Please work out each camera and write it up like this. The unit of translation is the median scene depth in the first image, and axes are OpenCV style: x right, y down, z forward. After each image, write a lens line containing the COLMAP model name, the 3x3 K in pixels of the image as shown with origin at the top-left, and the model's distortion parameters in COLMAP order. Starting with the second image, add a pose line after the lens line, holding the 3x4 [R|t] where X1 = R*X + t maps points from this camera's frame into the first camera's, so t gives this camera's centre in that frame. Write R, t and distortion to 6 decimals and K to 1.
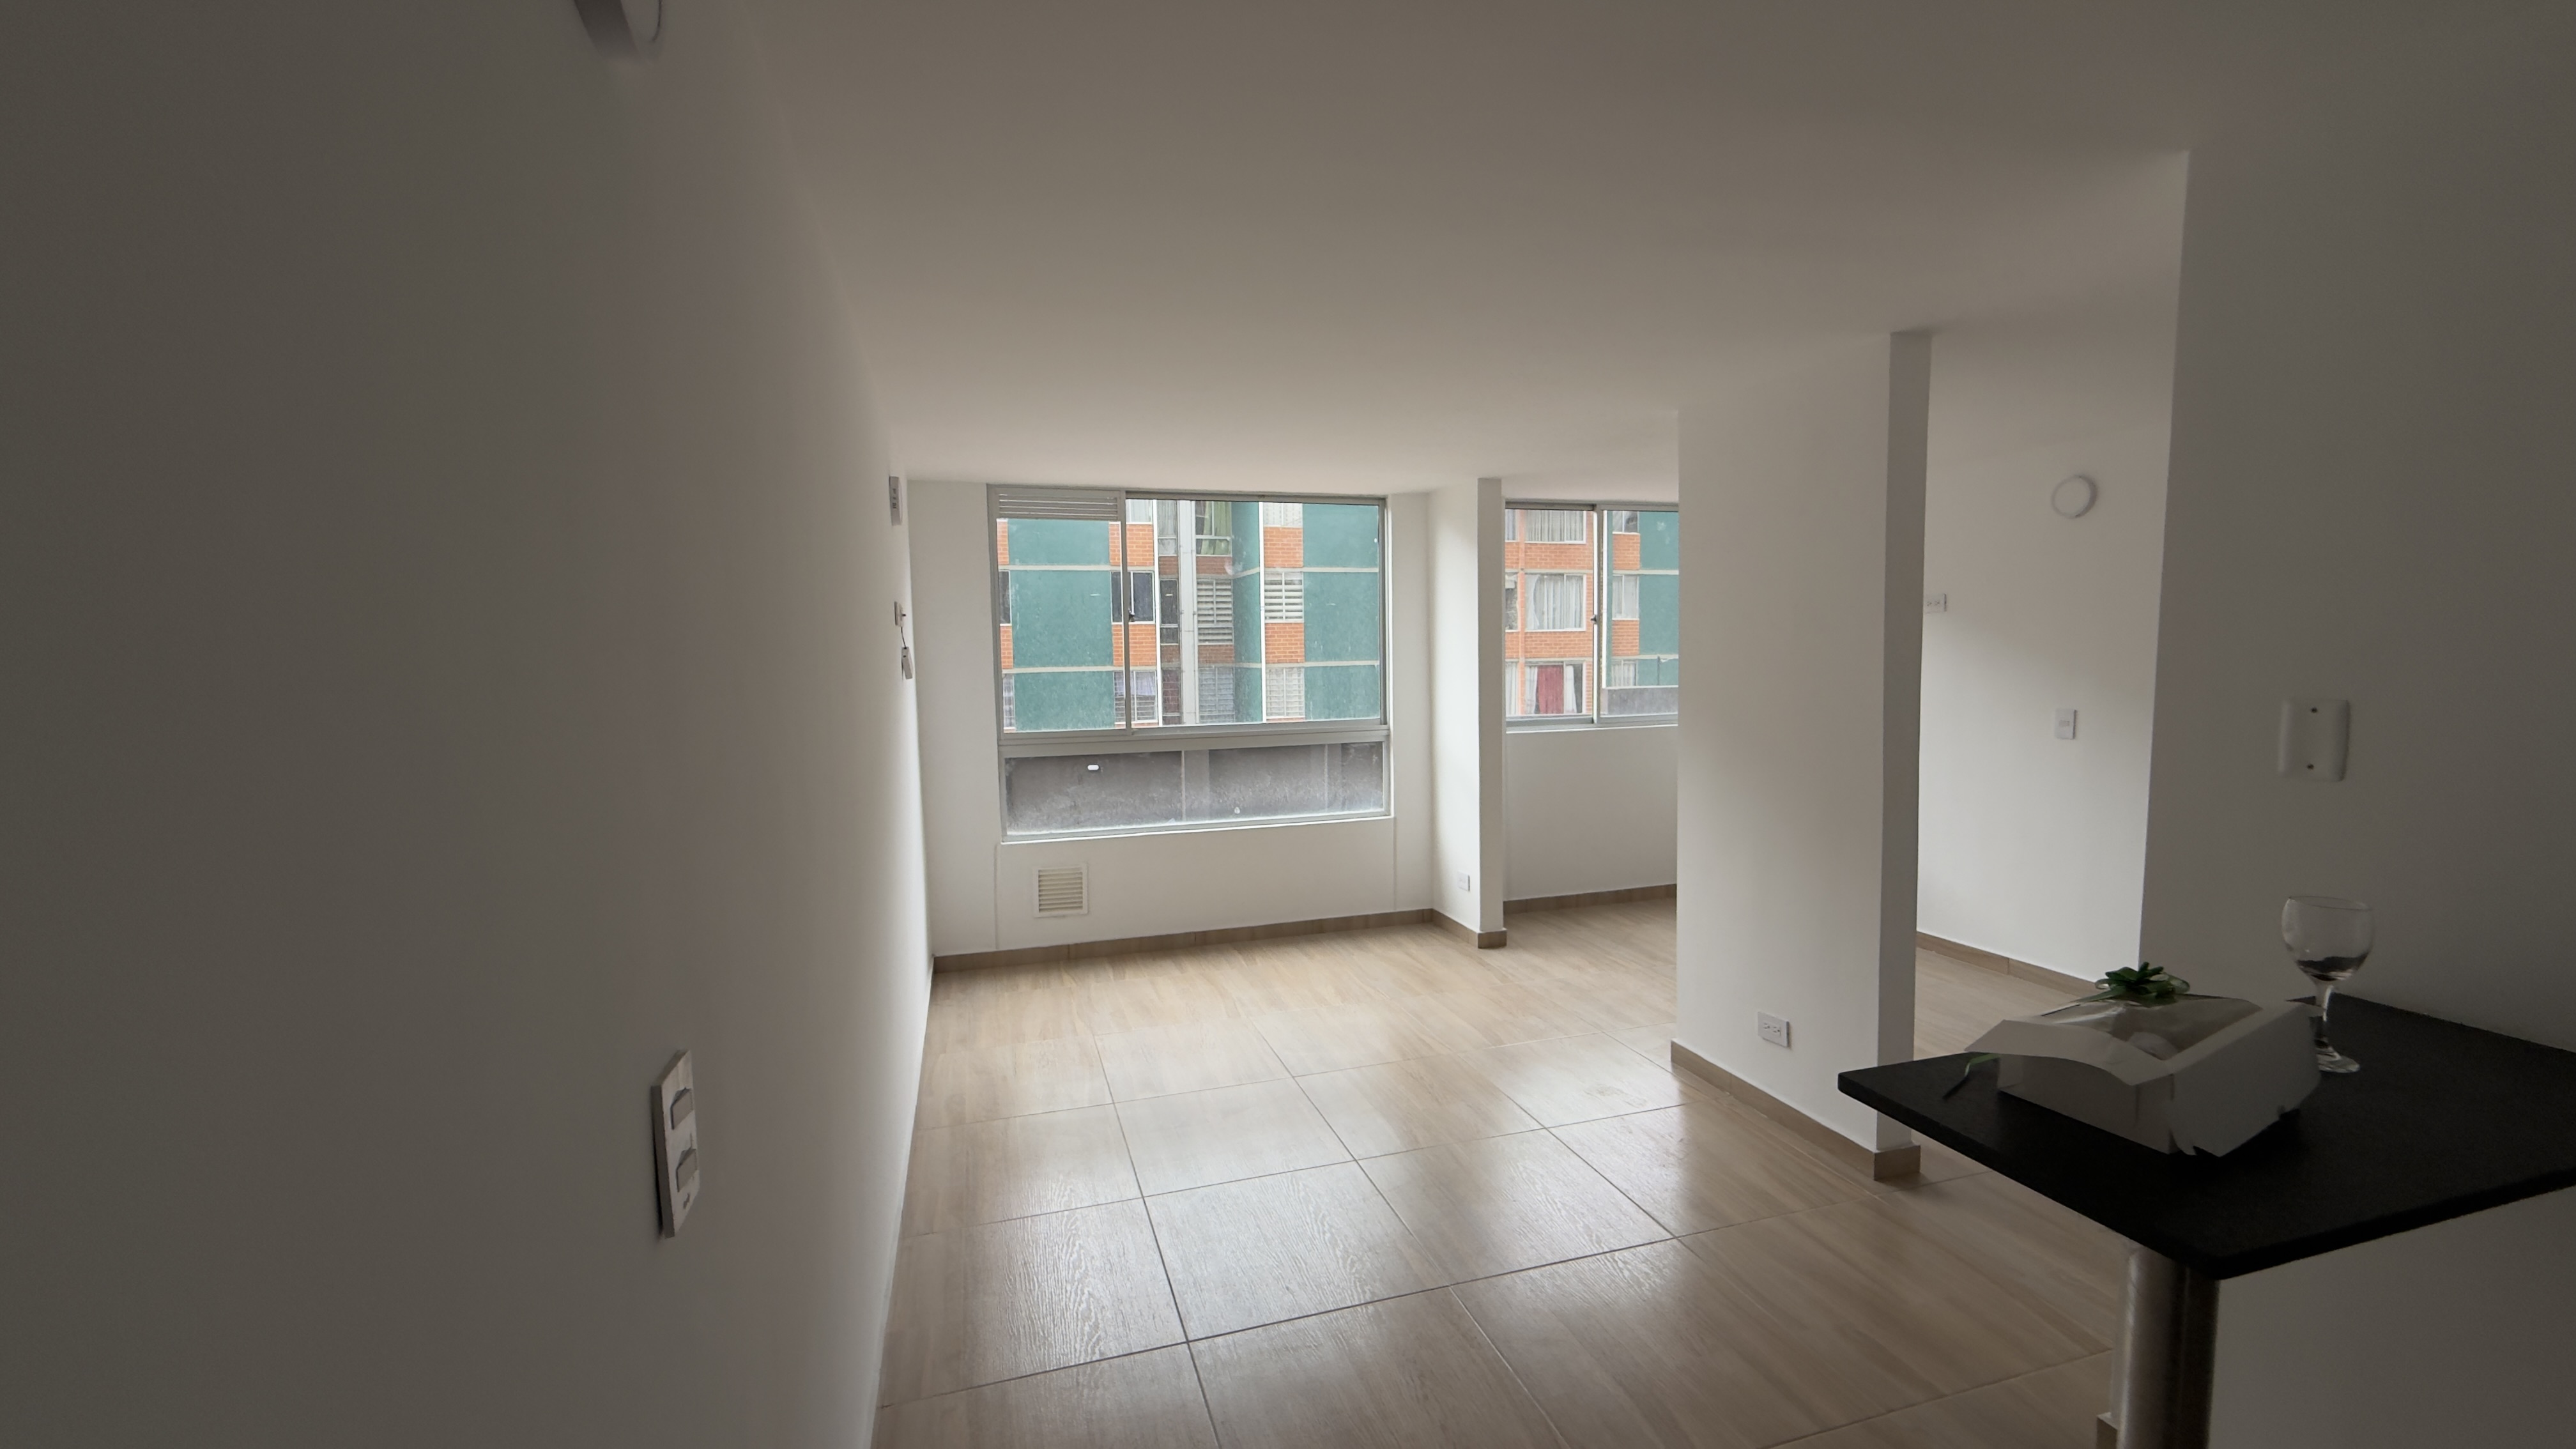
lens RADIAL K [[1027.5, 0, 1280.8], [0, 1027.5, 724.1], [0, 0, 1]] dist [0.001106, 0.000276]
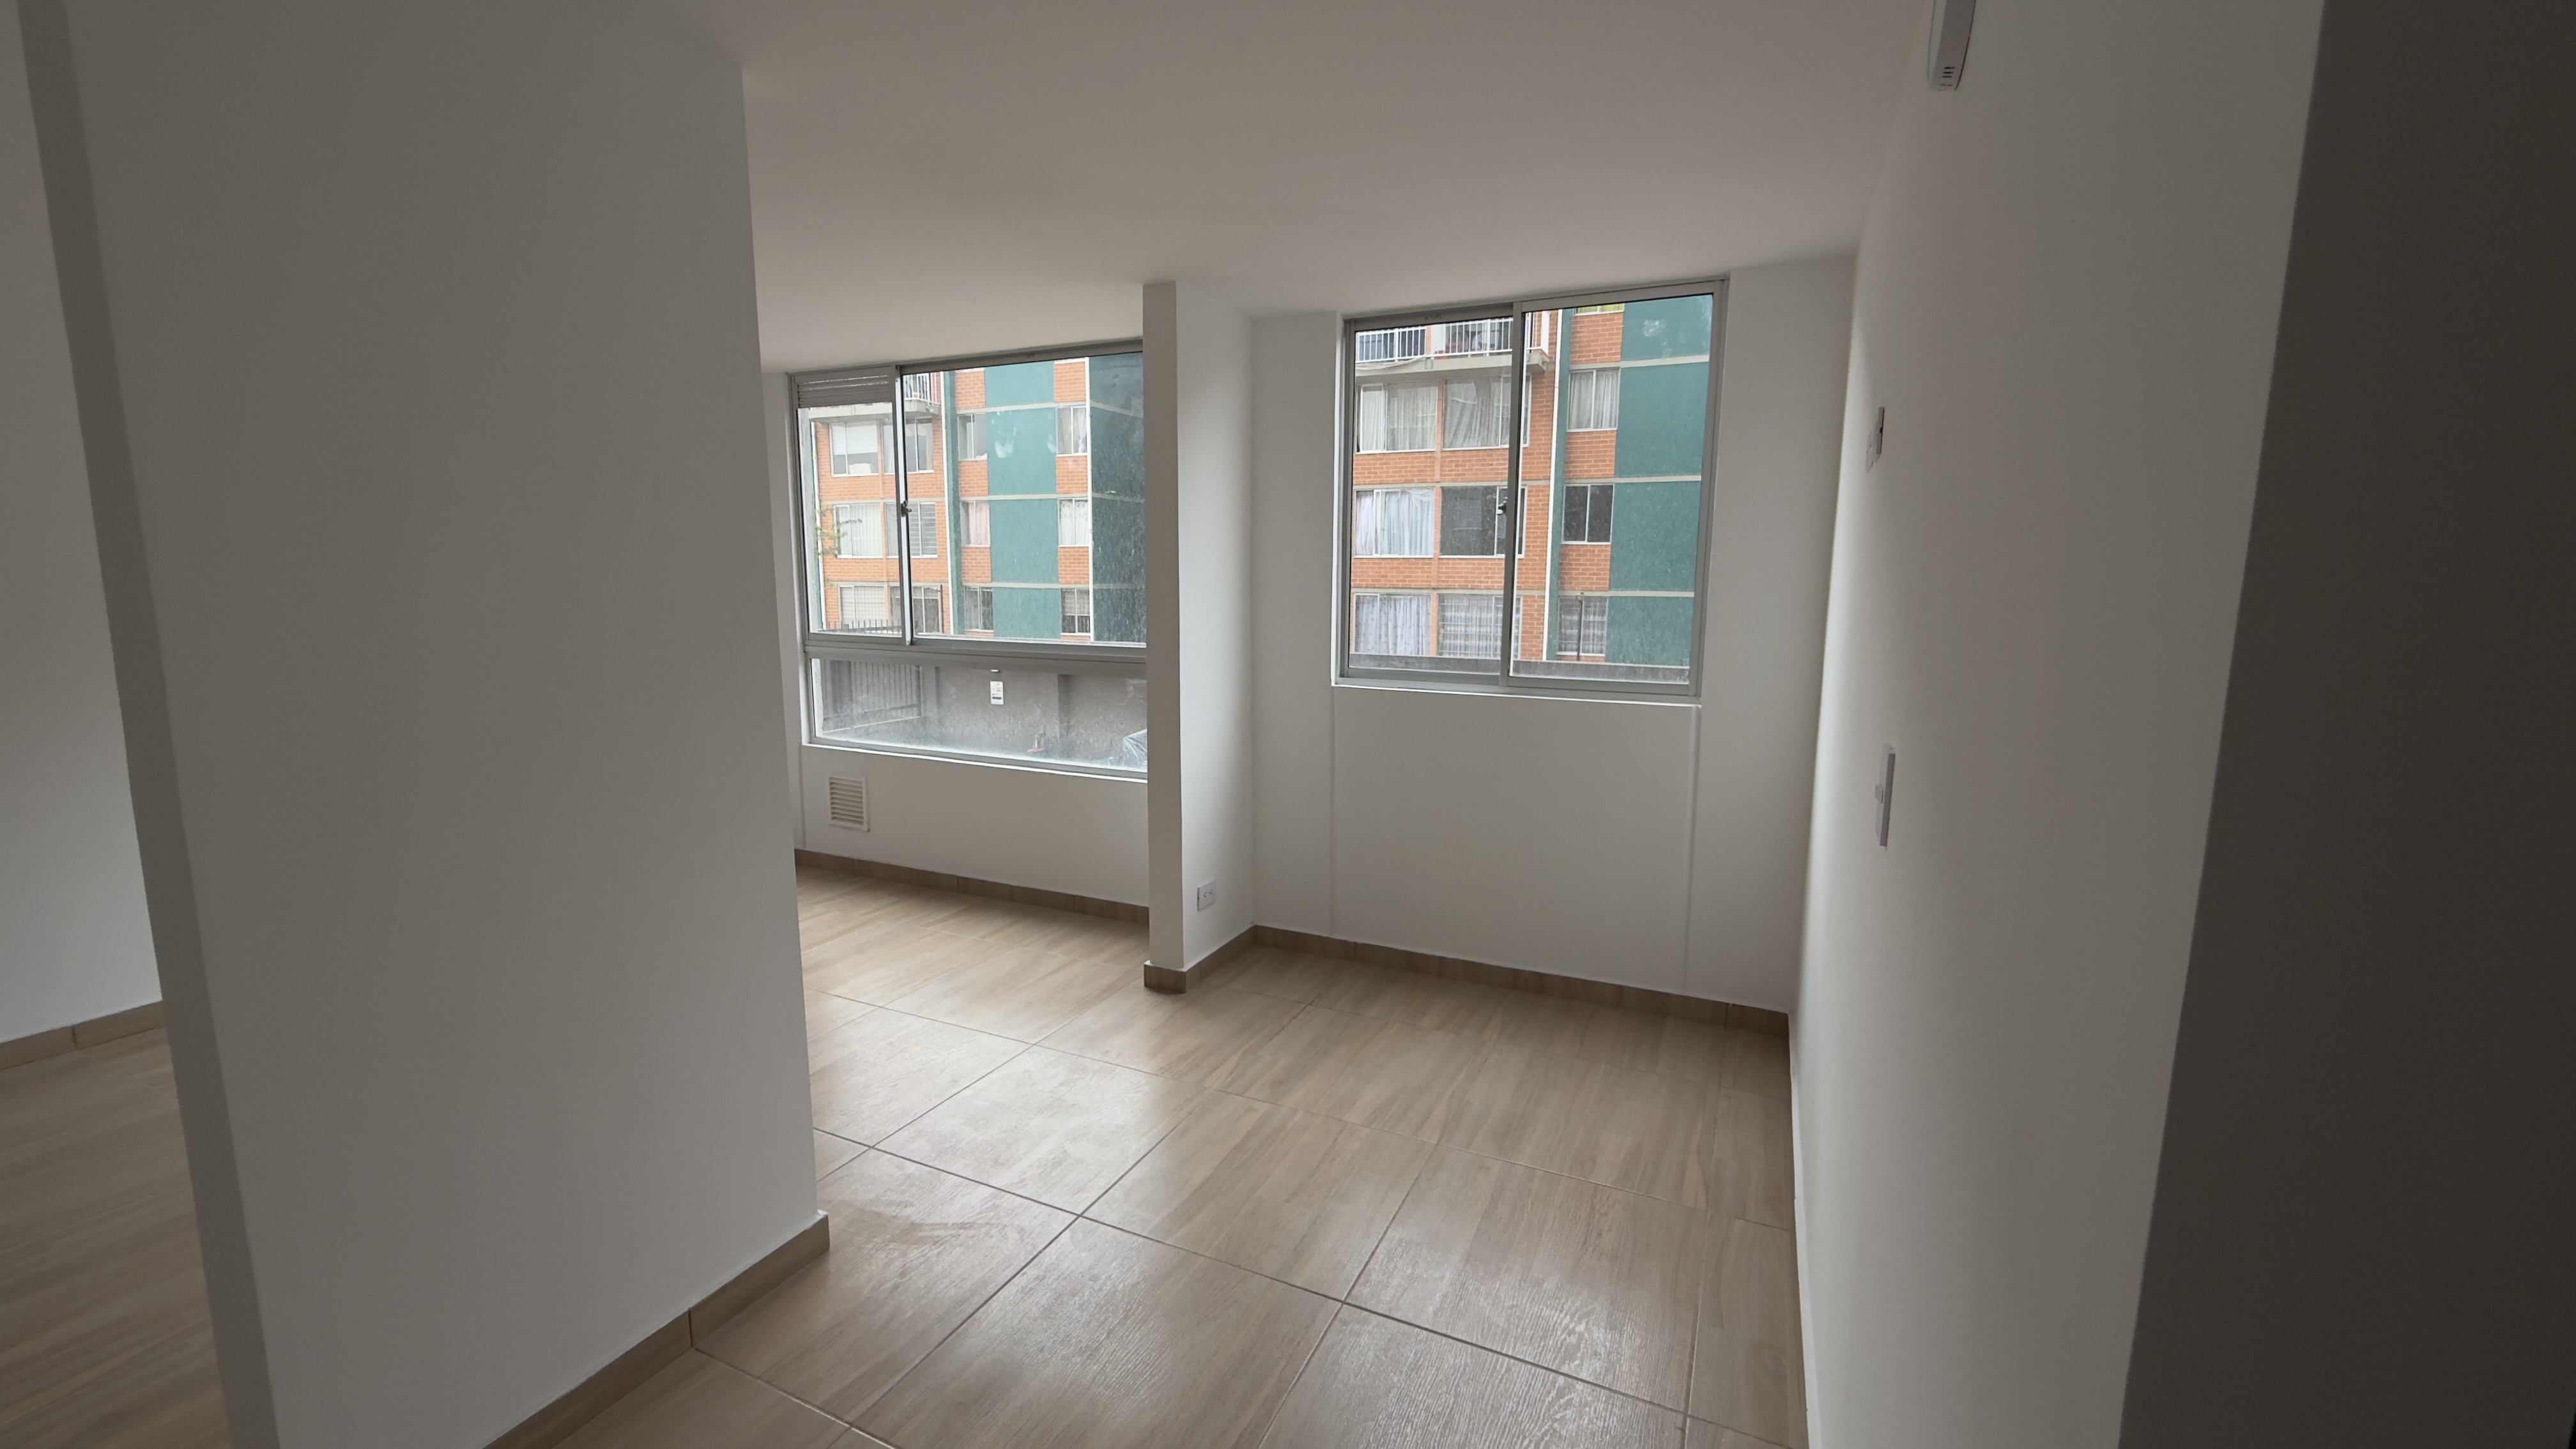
lens RADIAL K [[1027.5, 0, 1289.2], [0, 1027.5, 722.3], [0, 0, 1]] dist [0.001106, 0.000276]
pose [[0.751514, 0.118141, -0.649053, 0.688837], [-0.071995, 0.992646, 0.097322, -0.032453], [0.655777, -0.026410, 0.754492, 0.541553]]
